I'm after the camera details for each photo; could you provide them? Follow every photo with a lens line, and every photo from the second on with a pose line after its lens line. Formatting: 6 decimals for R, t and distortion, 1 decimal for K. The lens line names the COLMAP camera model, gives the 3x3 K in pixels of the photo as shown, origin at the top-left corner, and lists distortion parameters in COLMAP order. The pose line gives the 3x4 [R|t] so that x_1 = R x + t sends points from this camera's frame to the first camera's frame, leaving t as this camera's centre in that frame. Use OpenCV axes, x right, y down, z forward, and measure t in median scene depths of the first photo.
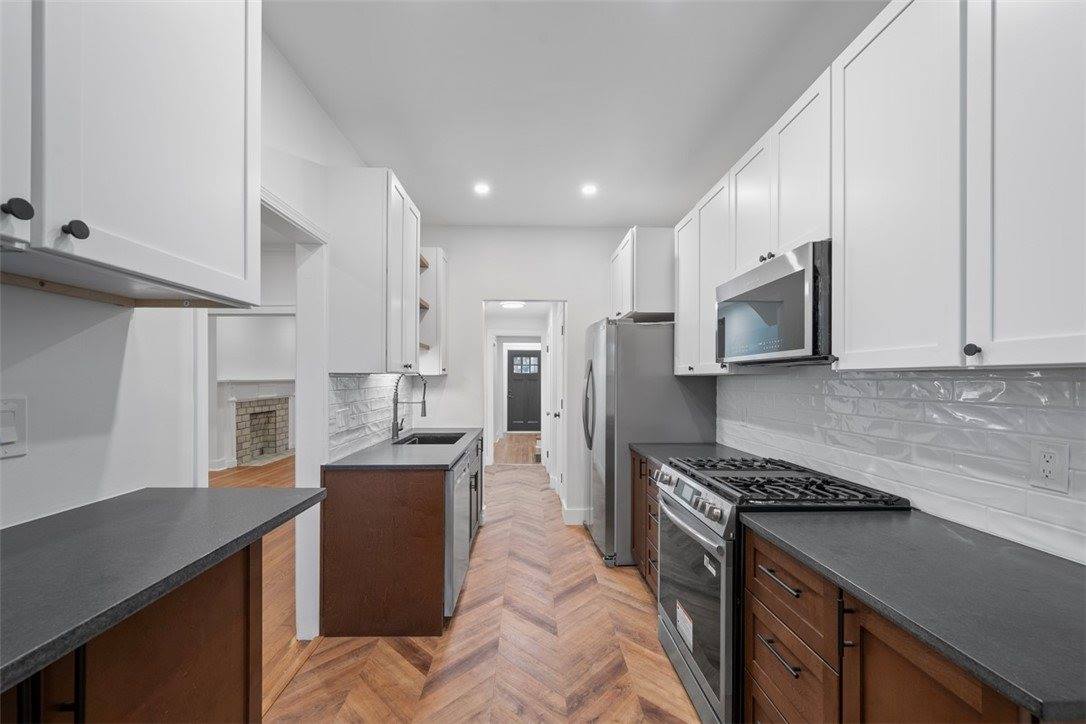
lens RADIAL K [[433.2, 0, 549.7], [0, 433.2, 378.2], [0, 0, 1]] dist [-0.002397, -0.000539]
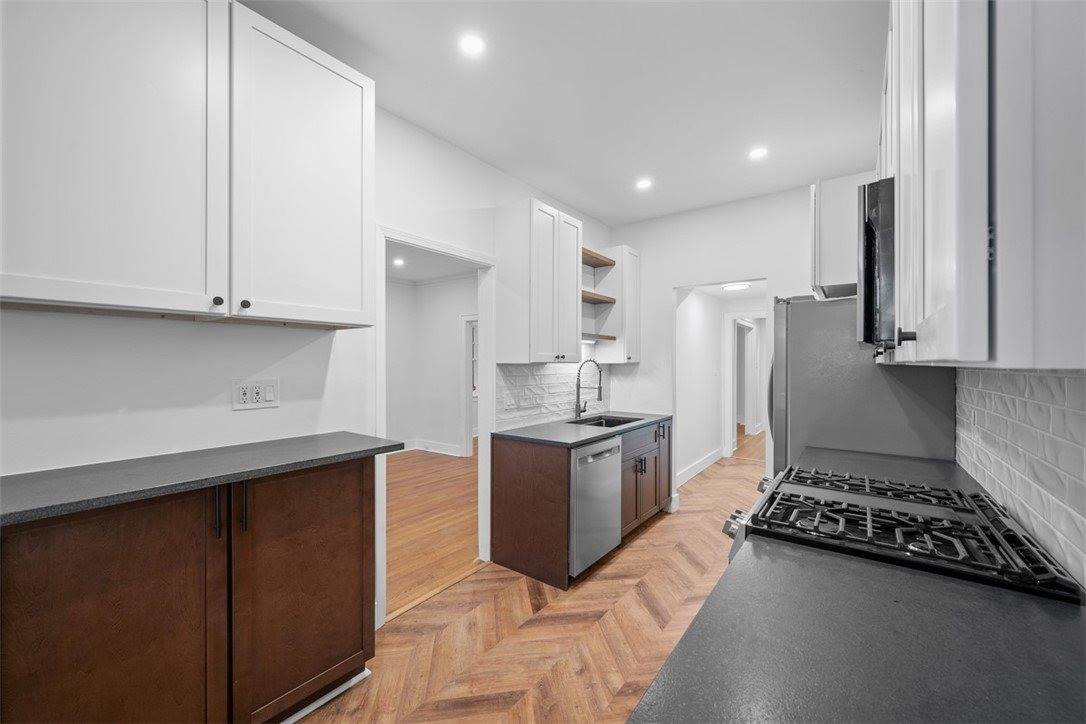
lens RADIAL K [[433.2, 0, 553.2], [0, 433.2, 363.2], [0, 0, 1]] dist [-0.002397, -0.000539]
pose [[0.781144, 0.001173, -0.624350, 0.413325], [0.000067, 0.999998, 0.001962, -0.014090], [0.624351, -0.001574, 0.781142, 0.072106]]
